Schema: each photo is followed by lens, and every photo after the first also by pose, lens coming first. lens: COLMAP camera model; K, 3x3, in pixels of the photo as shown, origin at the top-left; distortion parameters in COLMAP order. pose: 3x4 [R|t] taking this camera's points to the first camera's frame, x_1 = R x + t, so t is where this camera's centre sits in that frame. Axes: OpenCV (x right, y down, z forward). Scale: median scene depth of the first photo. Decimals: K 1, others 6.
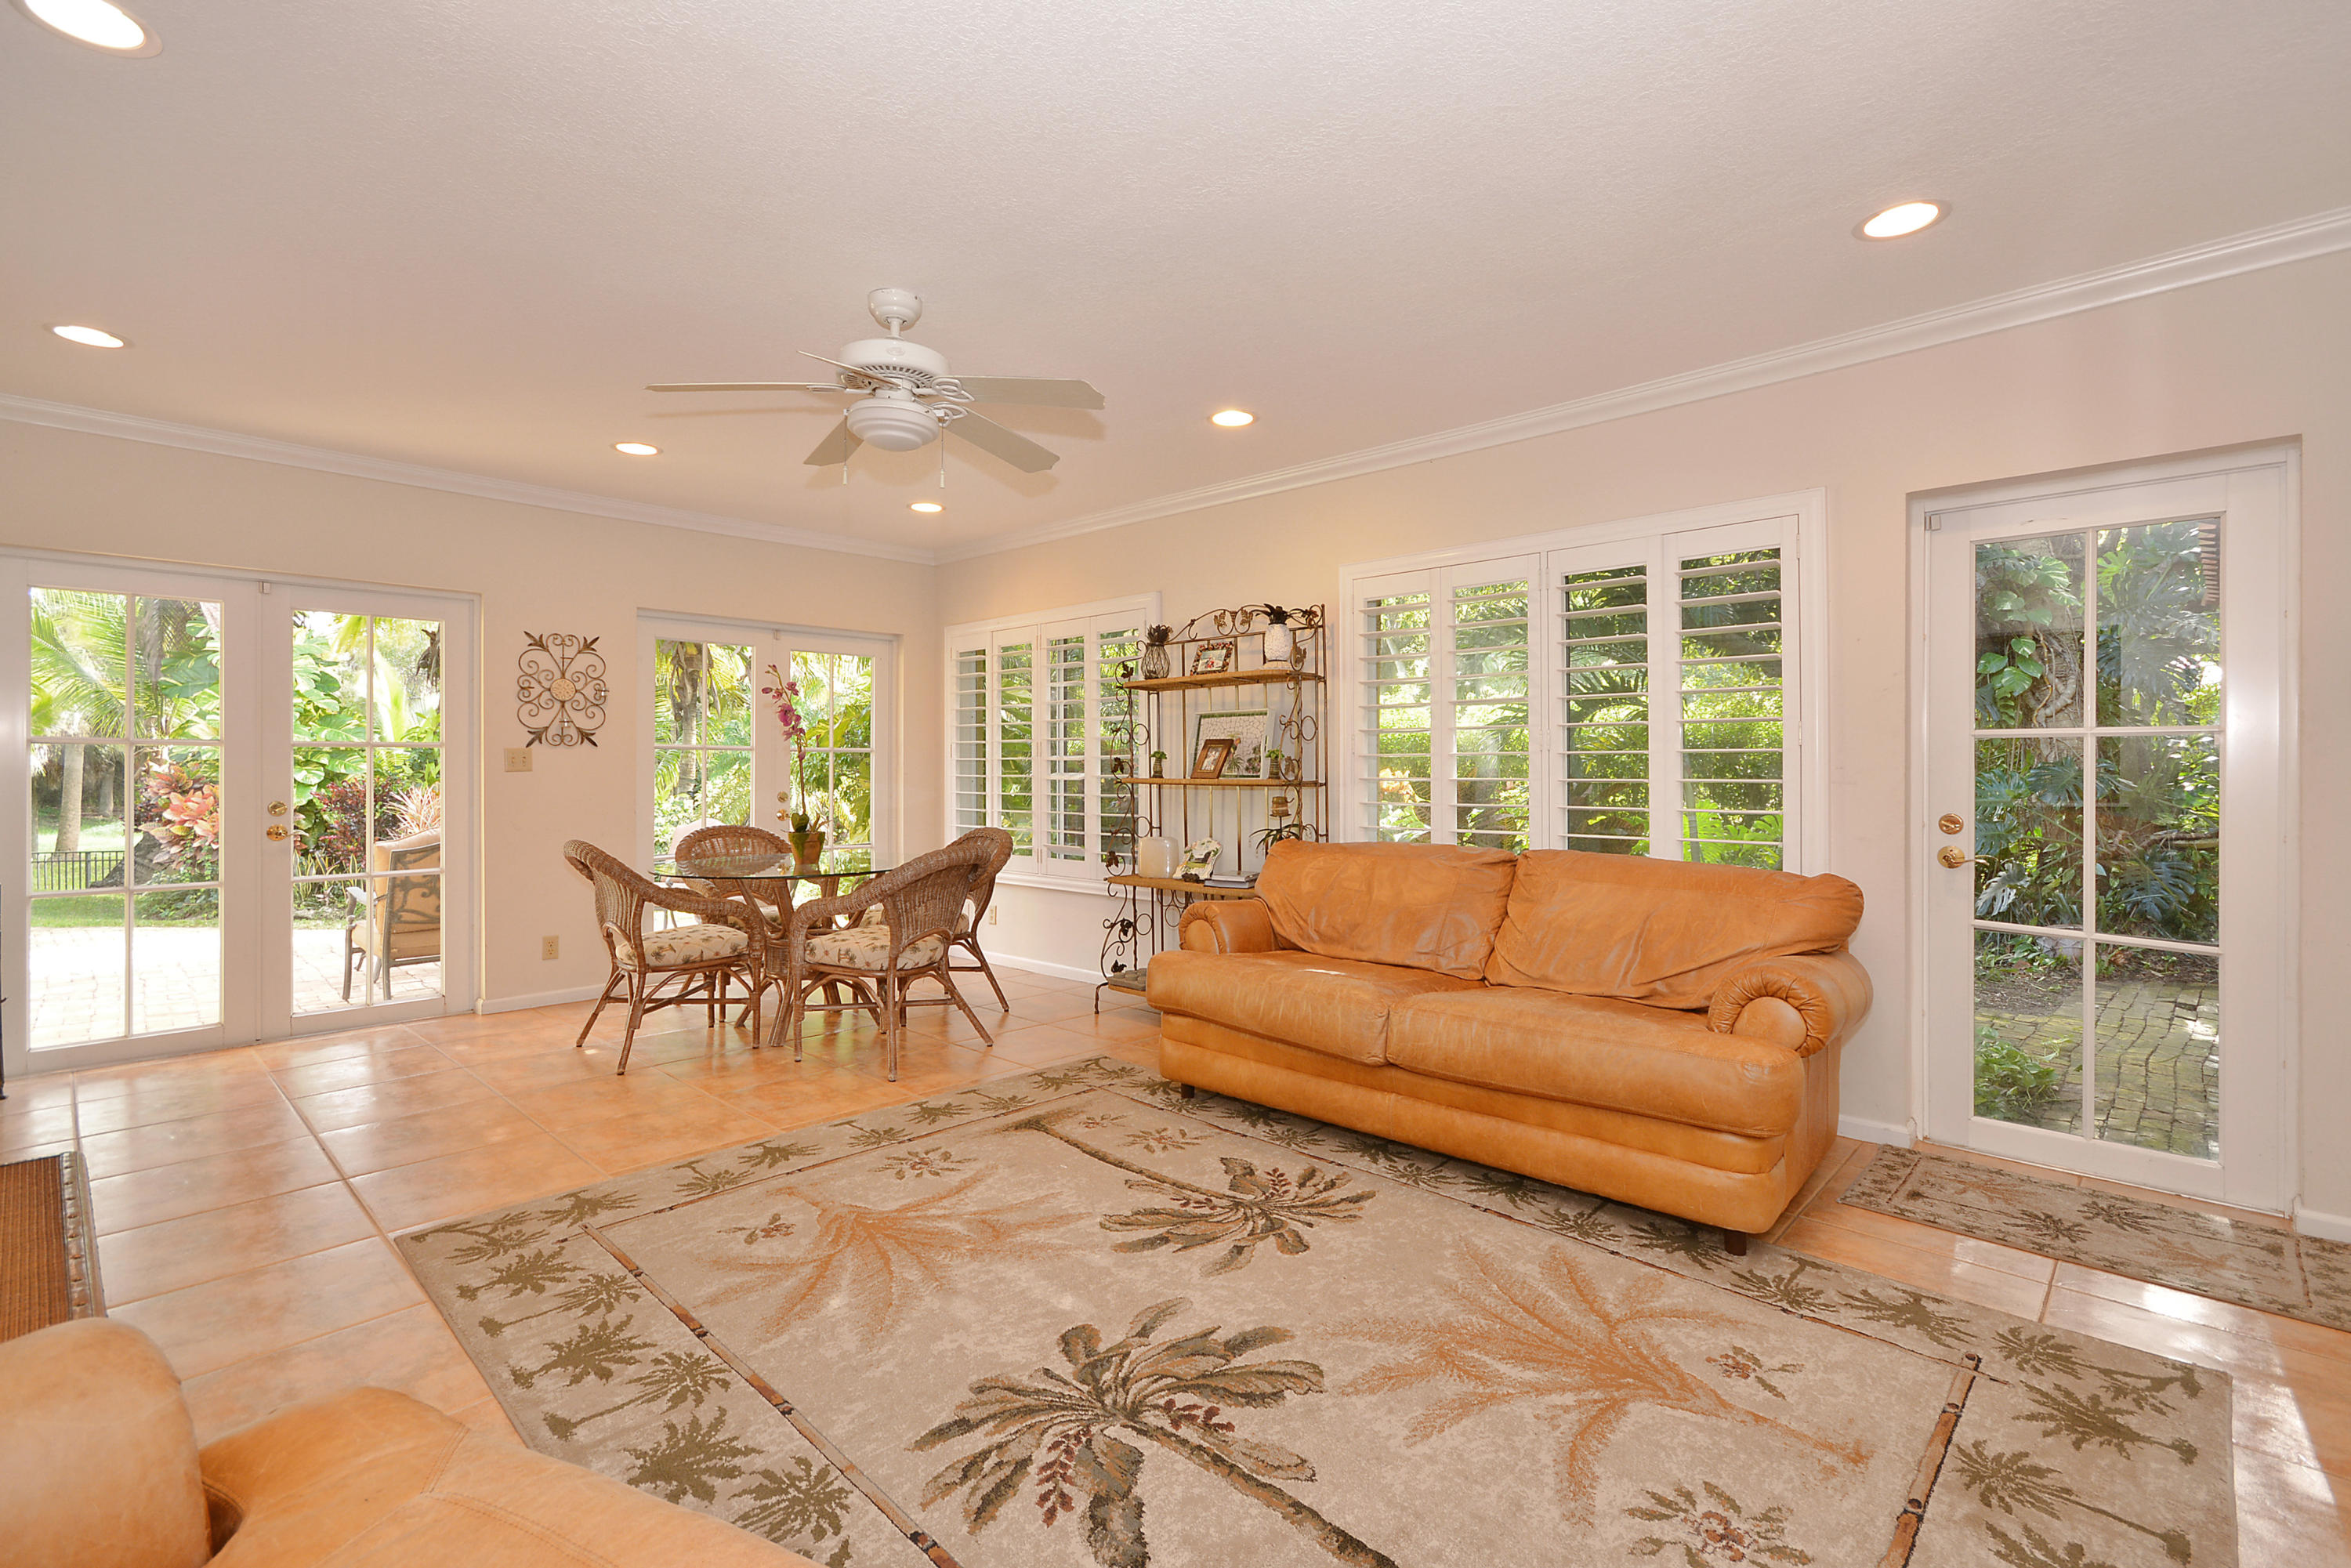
lens RADIAL K [[1069.6, 0, 1161.5], [0, 1069.6, 767.8], [0, 0, 1]] dist [-0.000807, 0.000378]
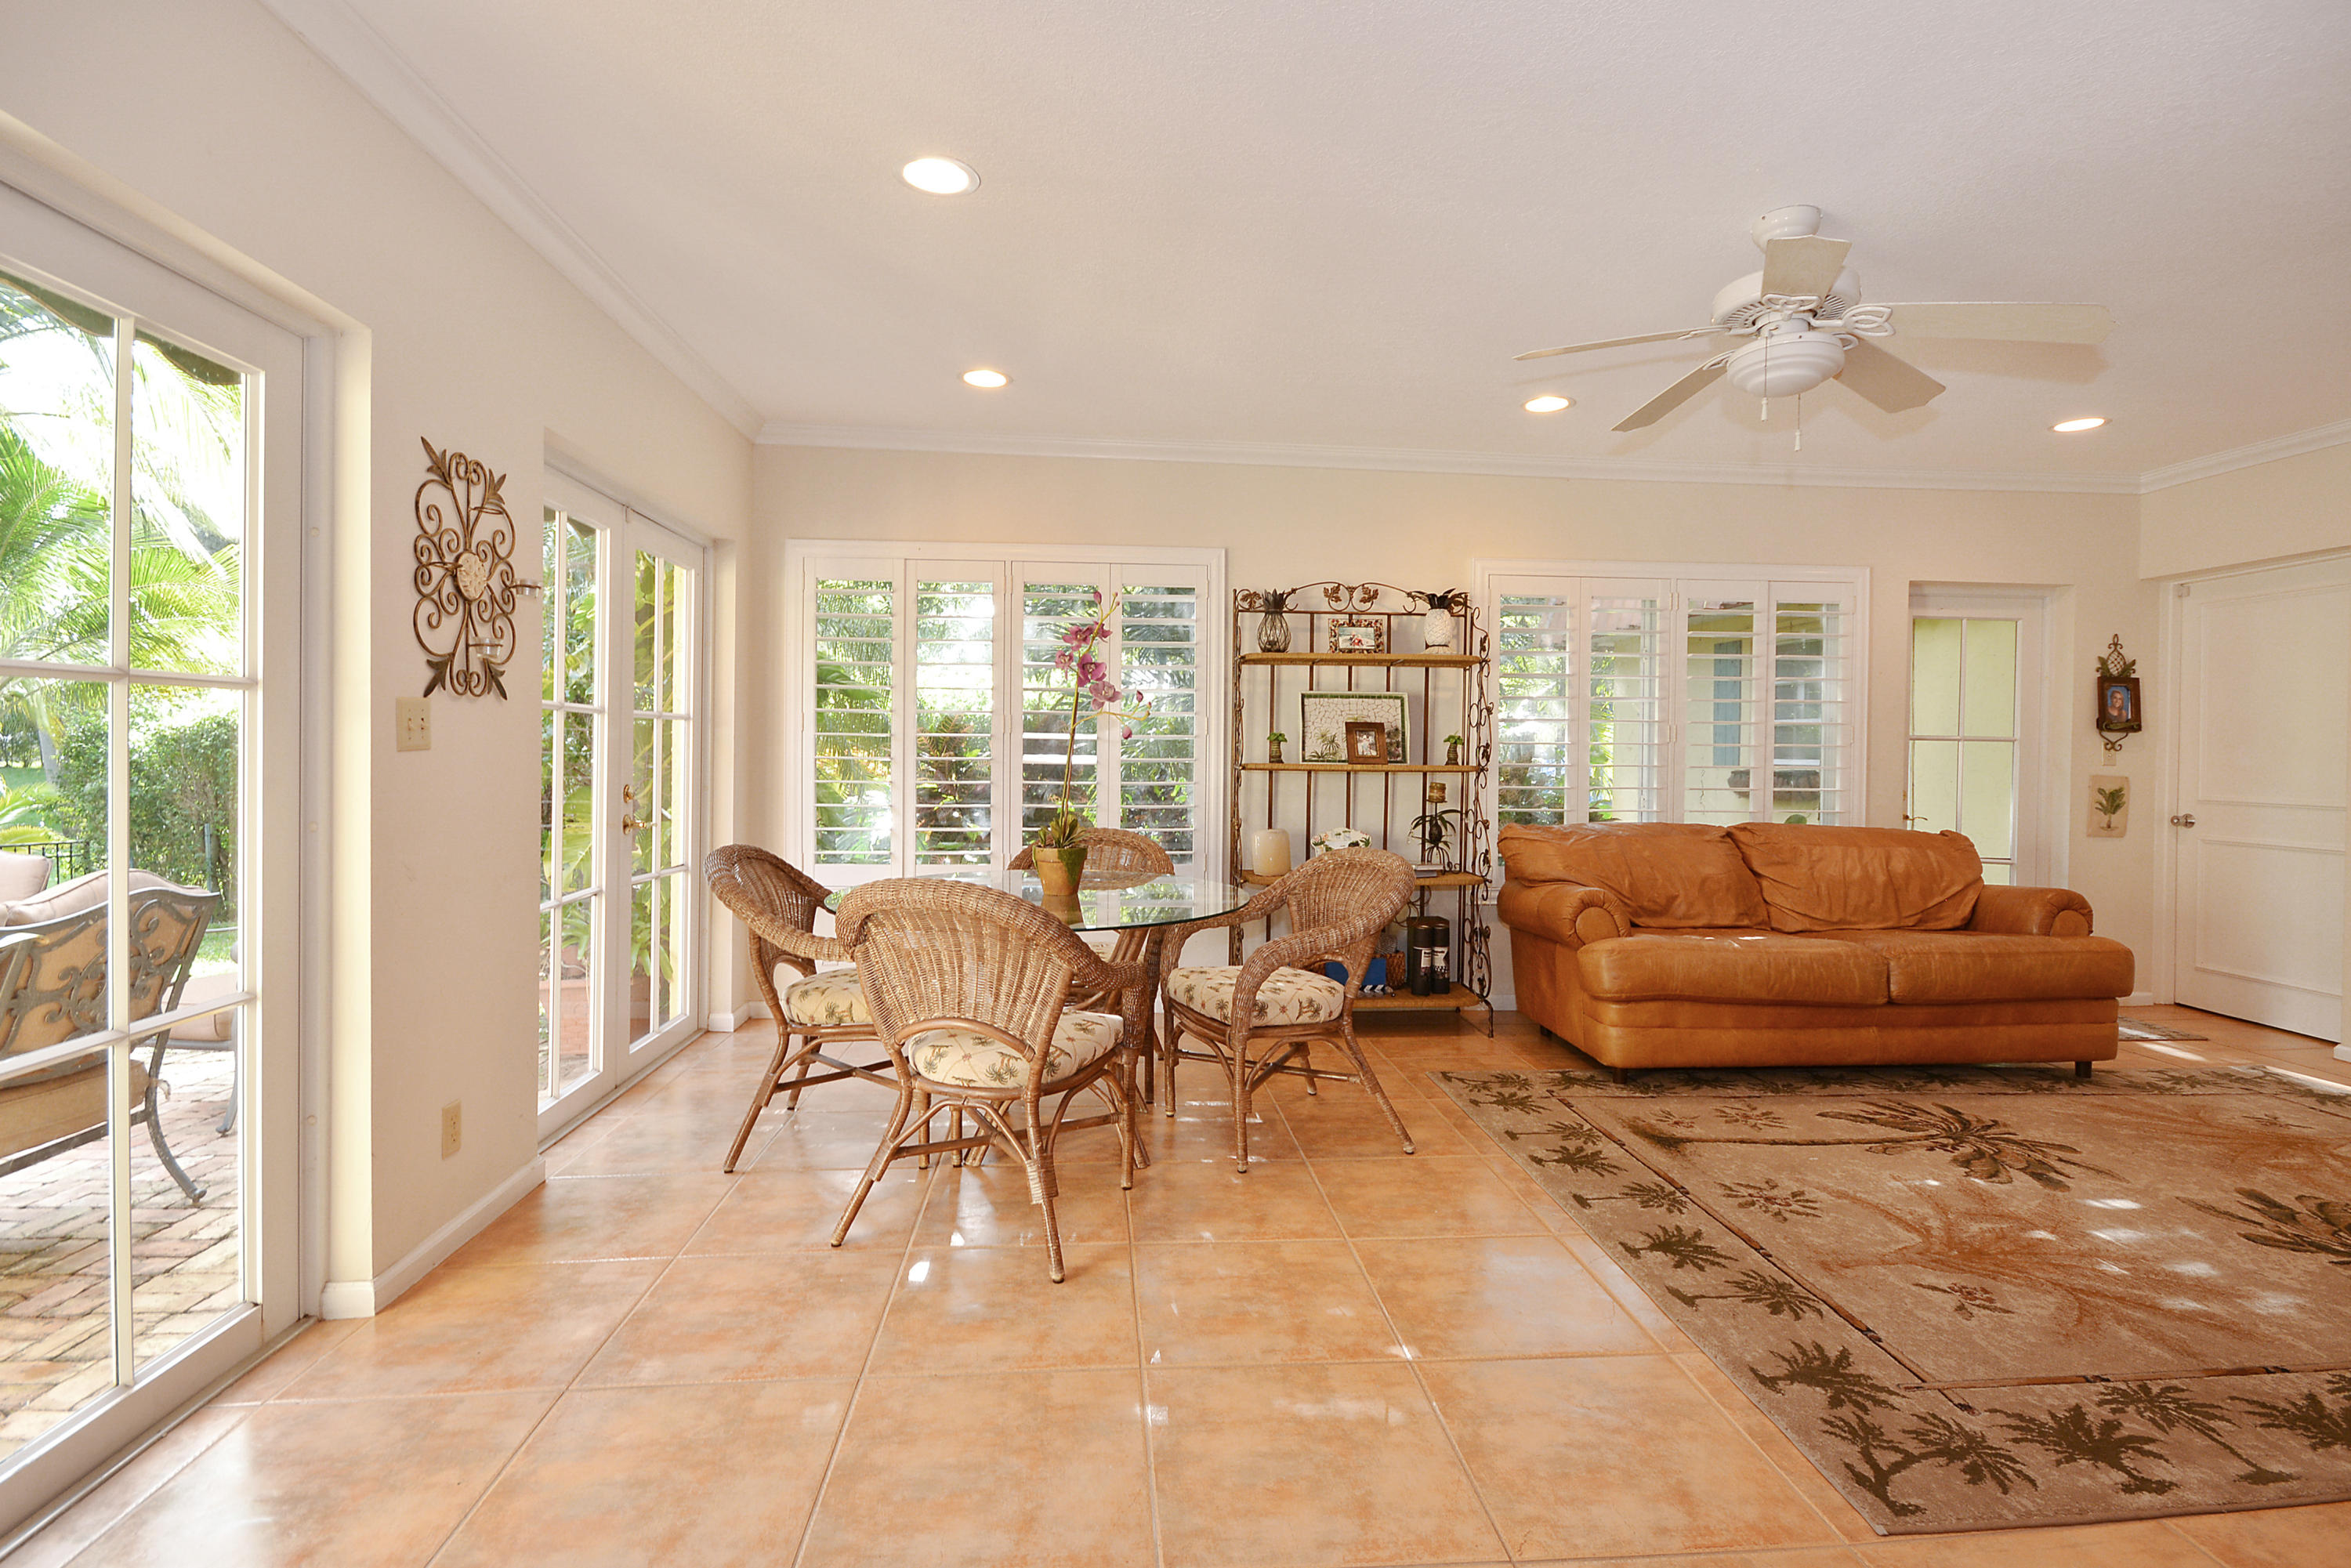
lens RADIAL K [[1103.7, 0, 1183.3], [0, 1103.7, 760.8], [0, 0, 1]] dist [0.004290, -0.001322]
pose [[0.651548, -0.001216, 0.758606, -0.856149], [-0.017566, 0.999706, 0.016689, -0.006709], [-0.758404, -0.024199, 0.651335, 0.526251]]
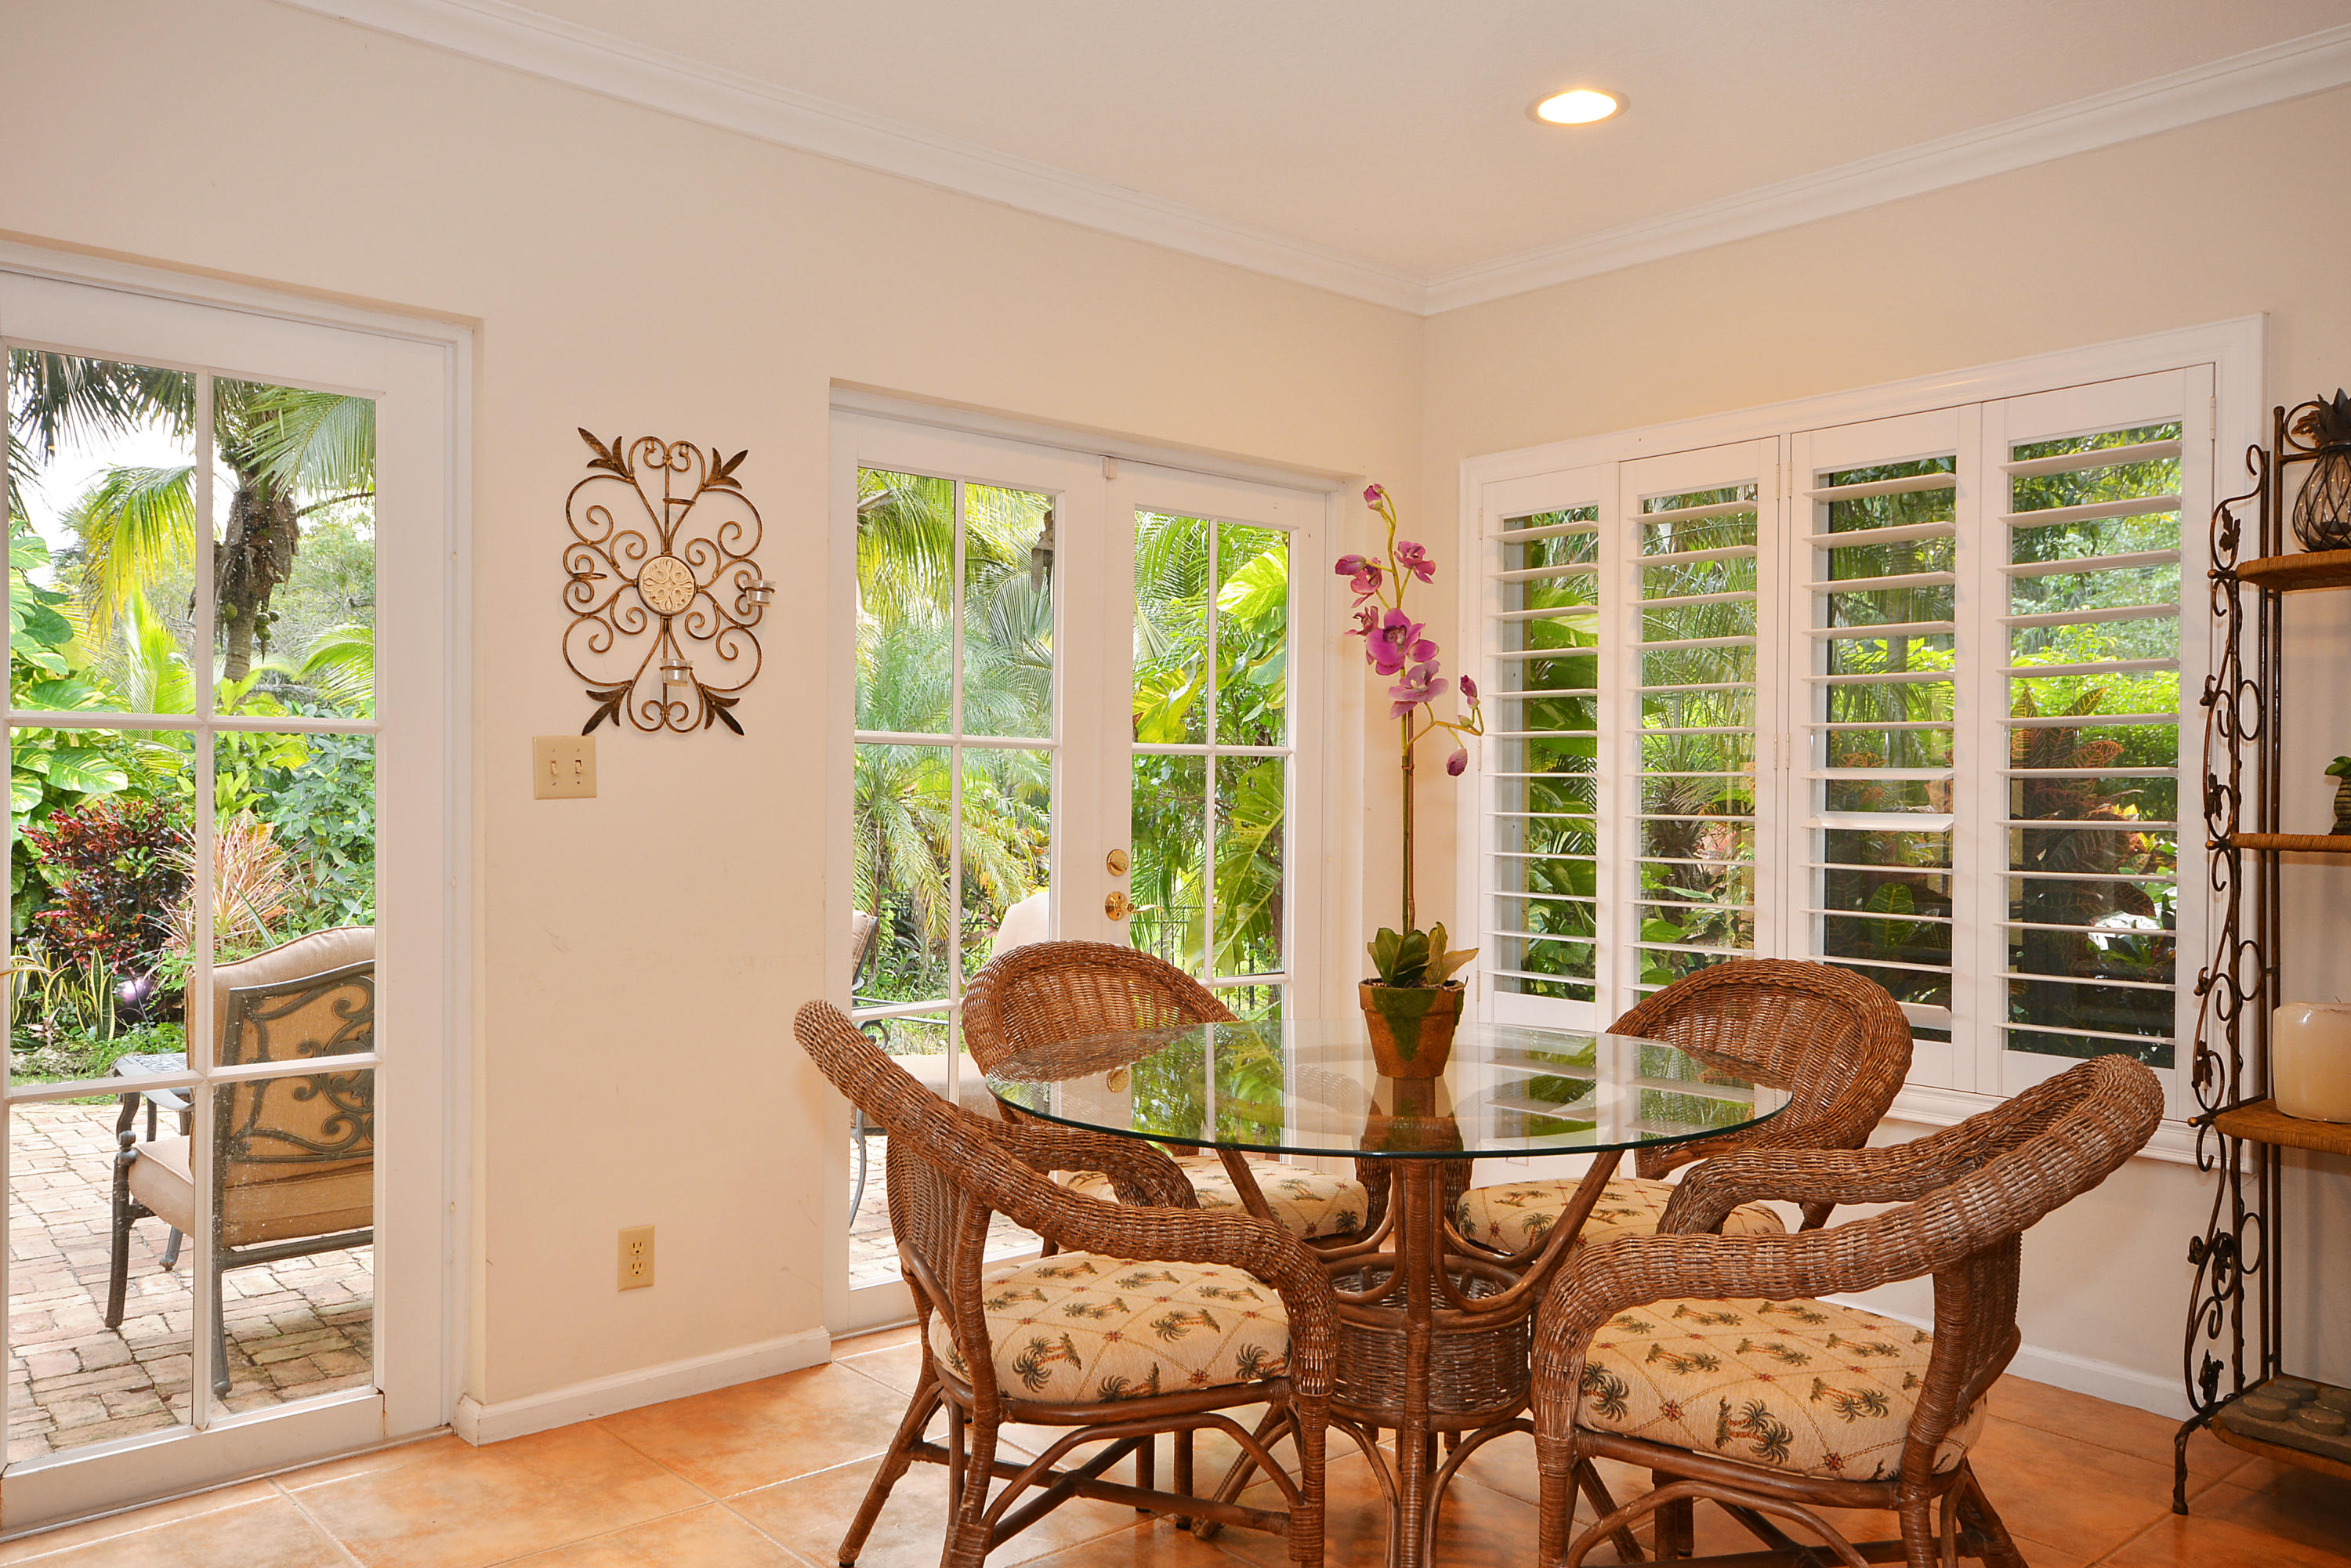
lens RADIAL K [[1742.2, 0, 1179.6], [0, 1742.2, 815.8], [0, 0, 1]] dist [-0.009127, -0.003036]
pose [[0.997122, 0.009860, -0.075166, -0.389790], [-0.008656, 0.999829, 0.016335, -0.002675], [0.075314, -0.015637, 0.997037, 0.464128]]
